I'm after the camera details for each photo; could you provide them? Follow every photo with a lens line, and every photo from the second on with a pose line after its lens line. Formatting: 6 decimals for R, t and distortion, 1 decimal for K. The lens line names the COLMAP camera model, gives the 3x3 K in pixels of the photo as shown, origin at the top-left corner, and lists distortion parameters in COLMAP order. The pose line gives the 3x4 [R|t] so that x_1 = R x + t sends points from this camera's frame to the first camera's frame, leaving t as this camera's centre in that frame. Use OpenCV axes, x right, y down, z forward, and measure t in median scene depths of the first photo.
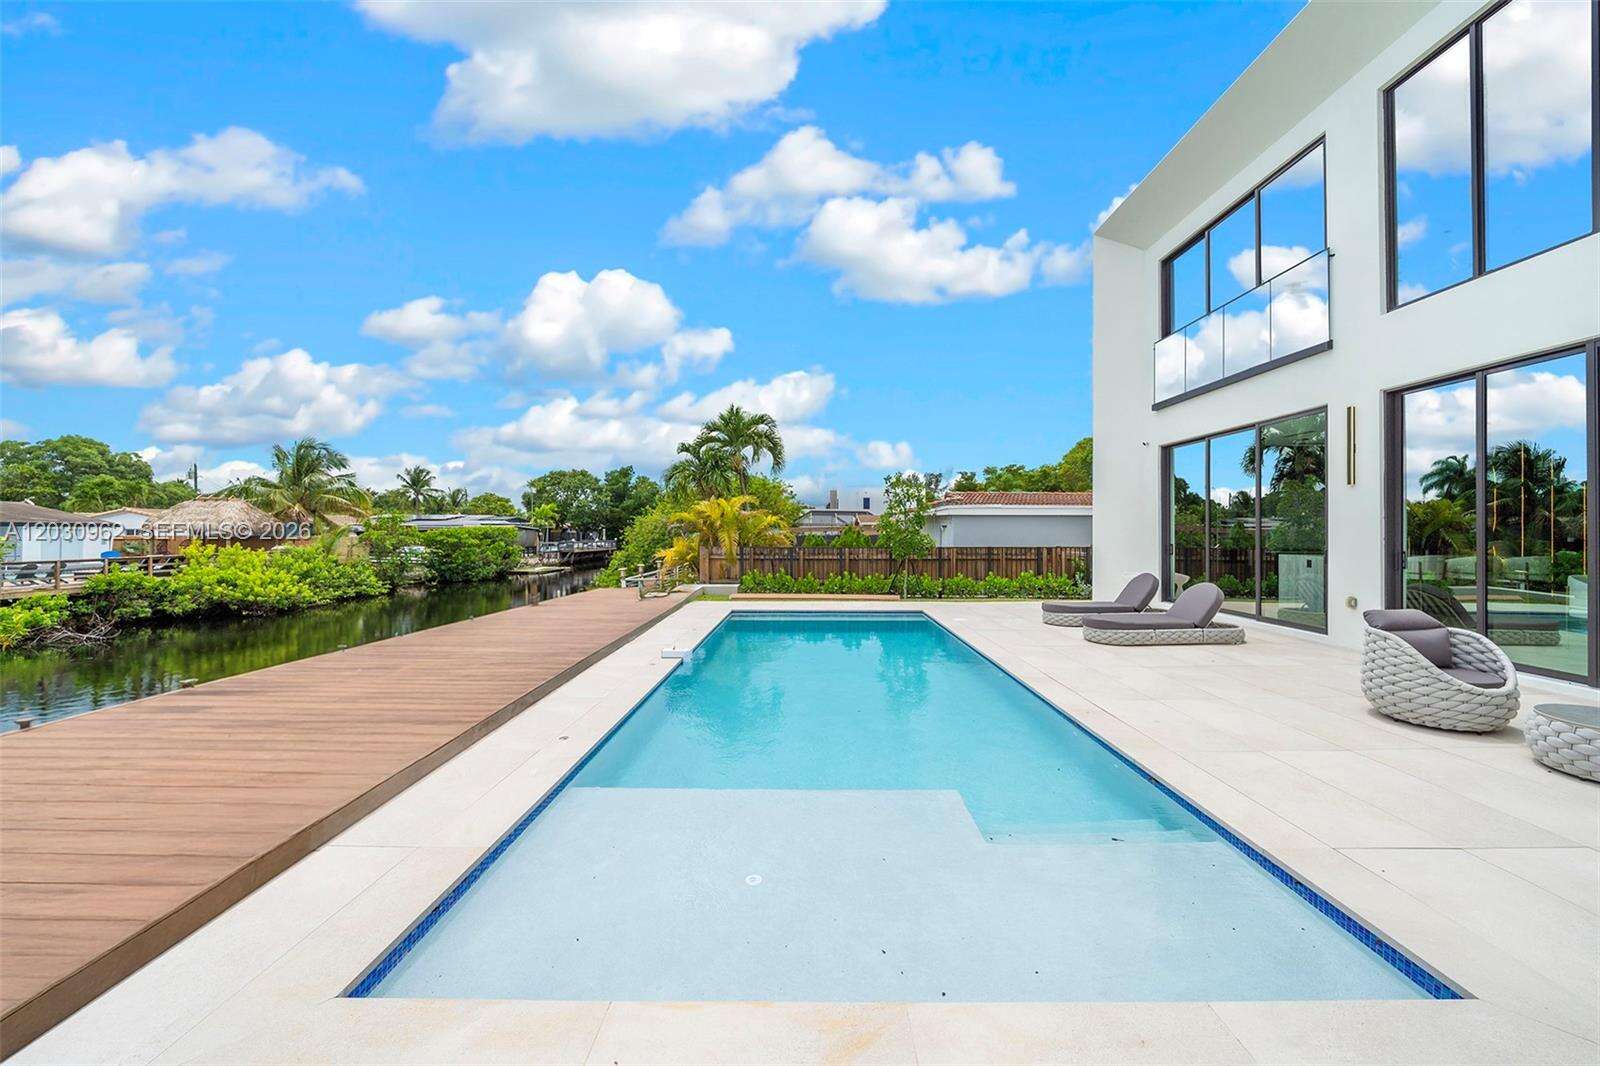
lens RADIAL K [[563.6, 0, 800.0], [0, 563.6, 533.0], [0, 0, 1]] dist [-0.000348, -0.000042]
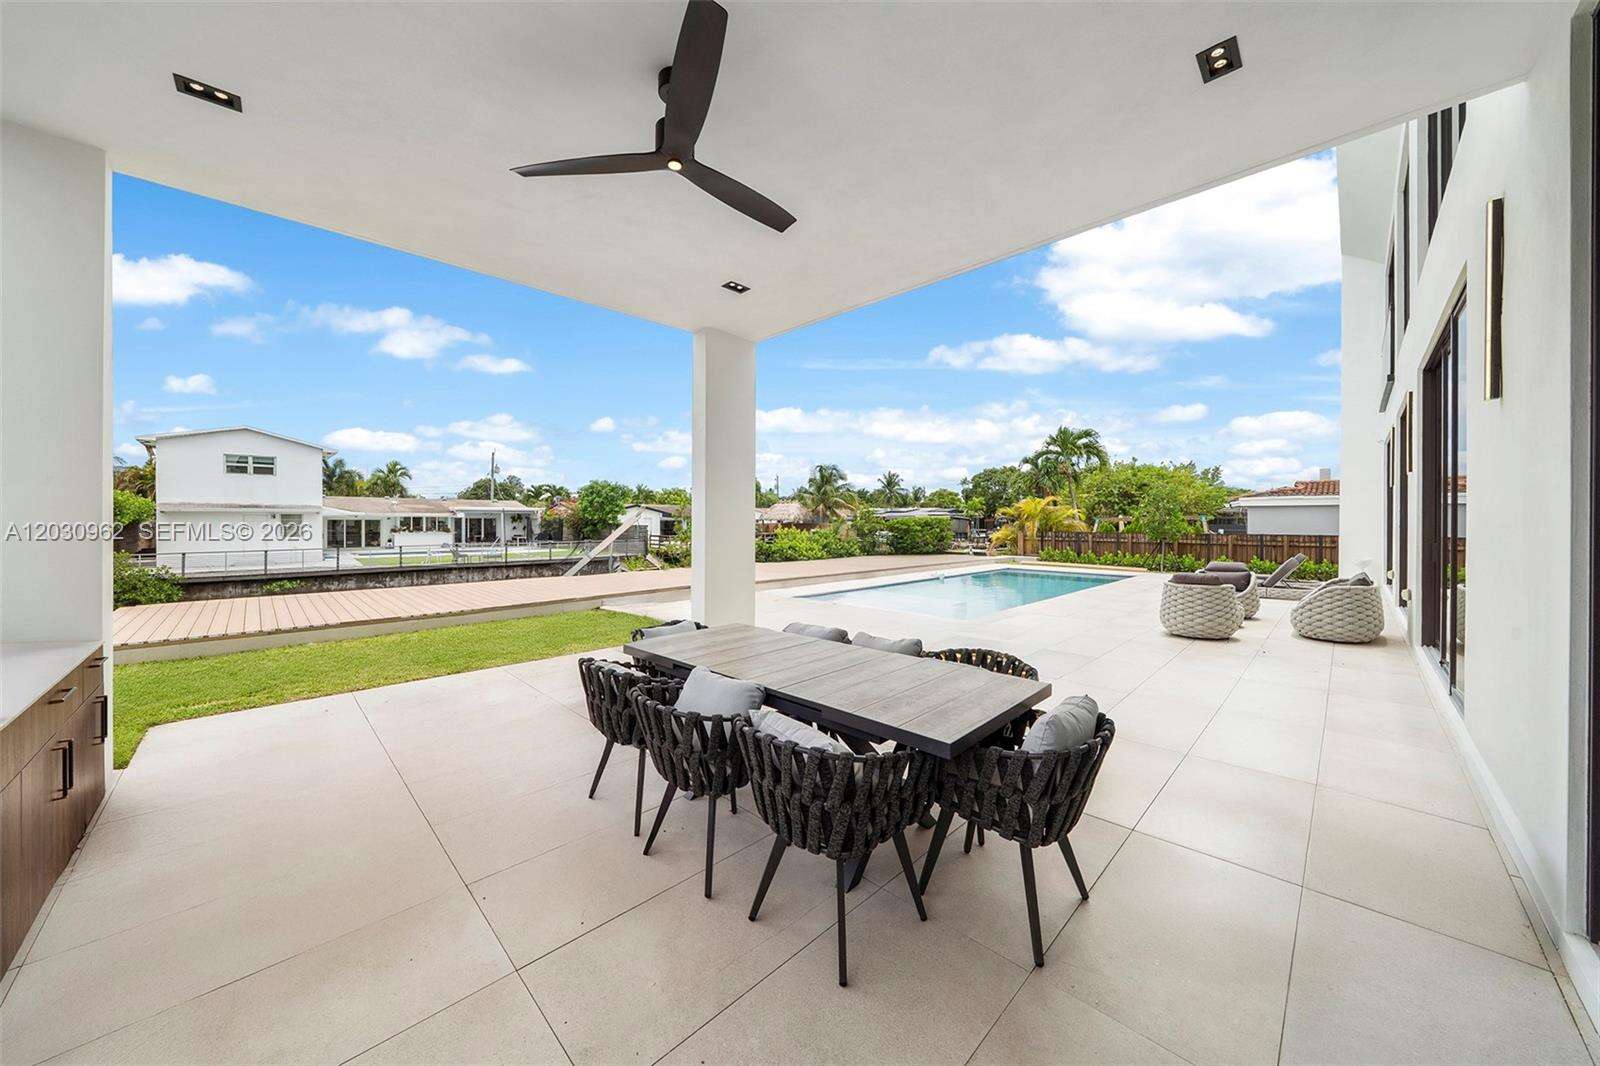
lens RADIAL K [[550.8, 0, 799.6], [0, 550.8, 523.7], [0, 0, 1]] dist [0.000000, -0.000001]
pose [[0.714685, 0.004963, -0.699429, 0.156905], [-0.003150, 0.999988, 0.003877, 0.000586], [0.699439, -0.000568, 0.714692, -0.164082]]
